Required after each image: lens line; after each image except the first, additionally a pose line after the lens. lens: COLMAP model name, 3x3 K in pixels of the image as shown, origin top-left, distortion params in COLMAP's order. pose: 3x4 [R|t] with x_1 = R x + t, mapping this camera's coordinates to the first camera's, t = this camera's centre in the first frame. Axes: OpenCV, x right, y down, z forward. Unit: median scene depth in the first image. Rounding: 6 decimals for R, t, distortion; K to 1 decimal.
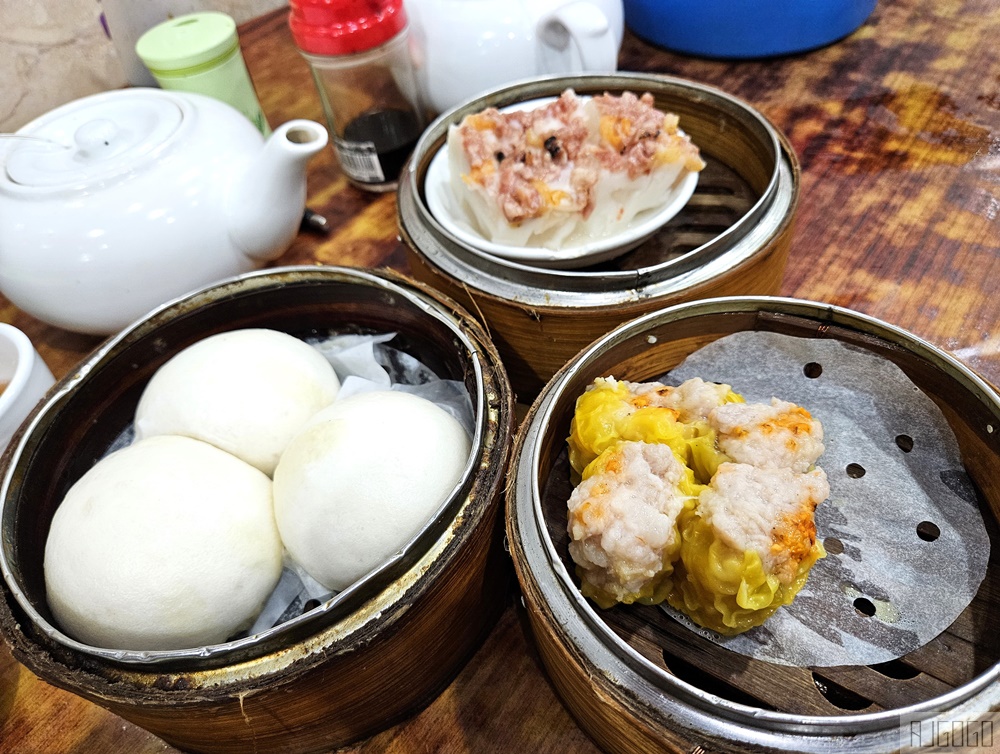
lens RADIAL K [[730.0, 0, 521.6], [0, 730.0, 398.7], [0, 0, 1]] dist [0.006345, -0.008045]
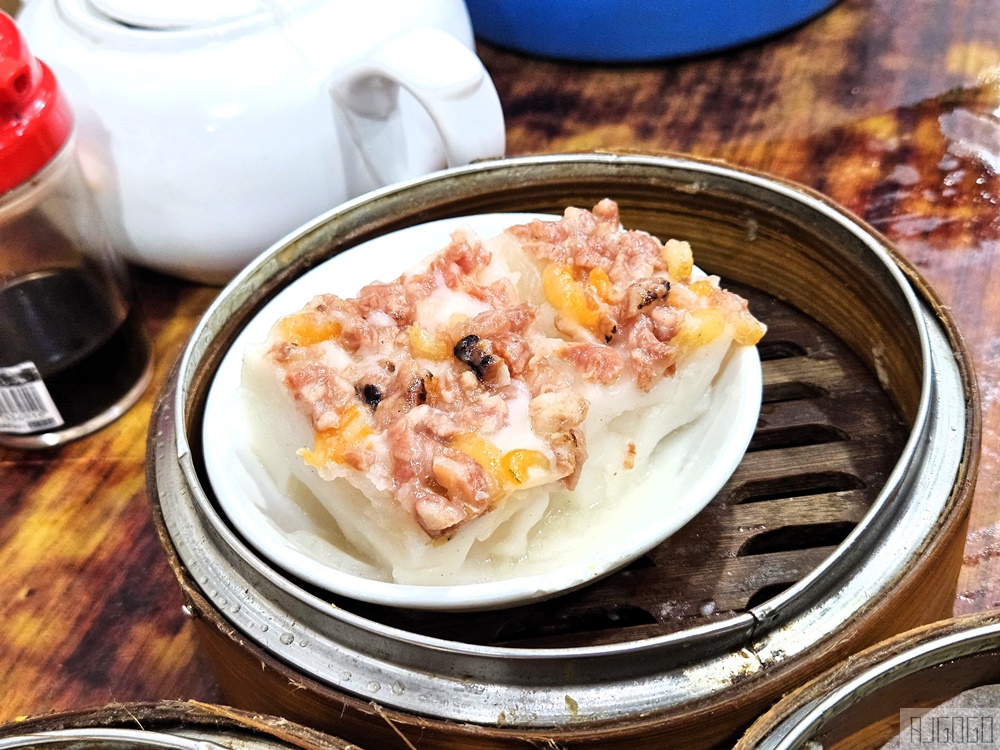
lens RADIAL K [[1400.4, 0, 483.9], [0, 1400.4, 374.4], [0, 0, 1]] dist [0.018865, -0.019120]
pose [[0.964090, -0.189583, 0.185979, -0.131228], [0.217964, 0.964935, -0.146259, -0.204105], [-0.151729, 0.181544, 0.971607, 0.103249]]
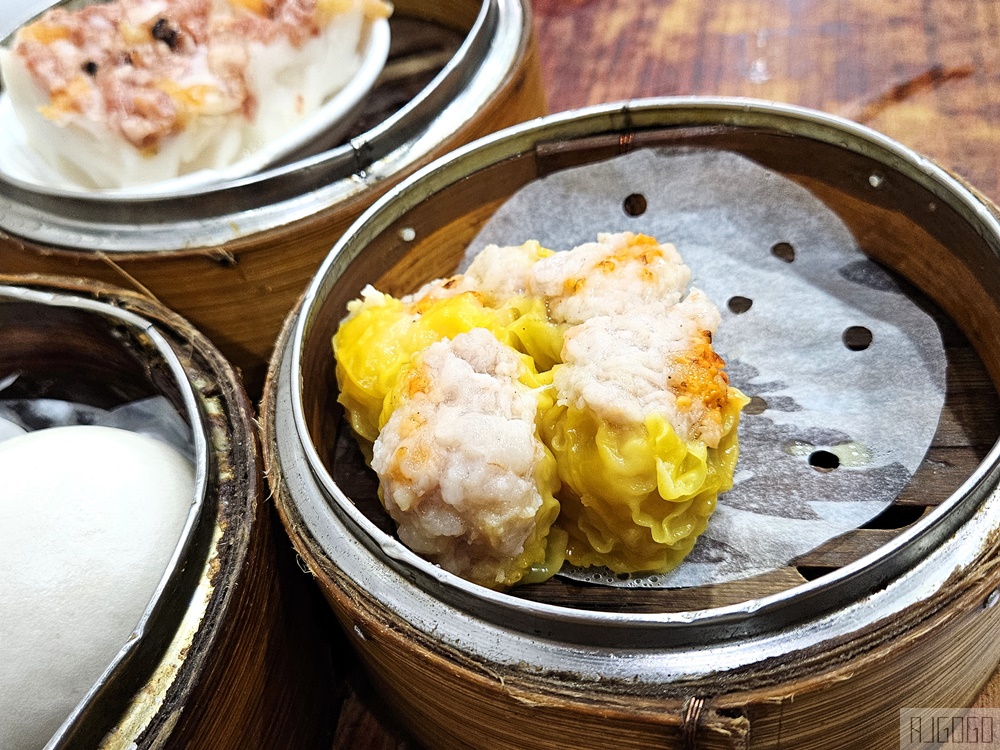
lens RADIAL K [[1059.9, 0, 498.5], [0, 1059.9, 389.8], [0, 0, 1]] dist [0.017809, -0.031959]
pose [[0.909600, -0.333105, 0.248333, -0.031081], [0.357722, 0.931880, -0.060284, 0.125891], [-0.211336, 0.143668, 0.966797, 0.055687]]
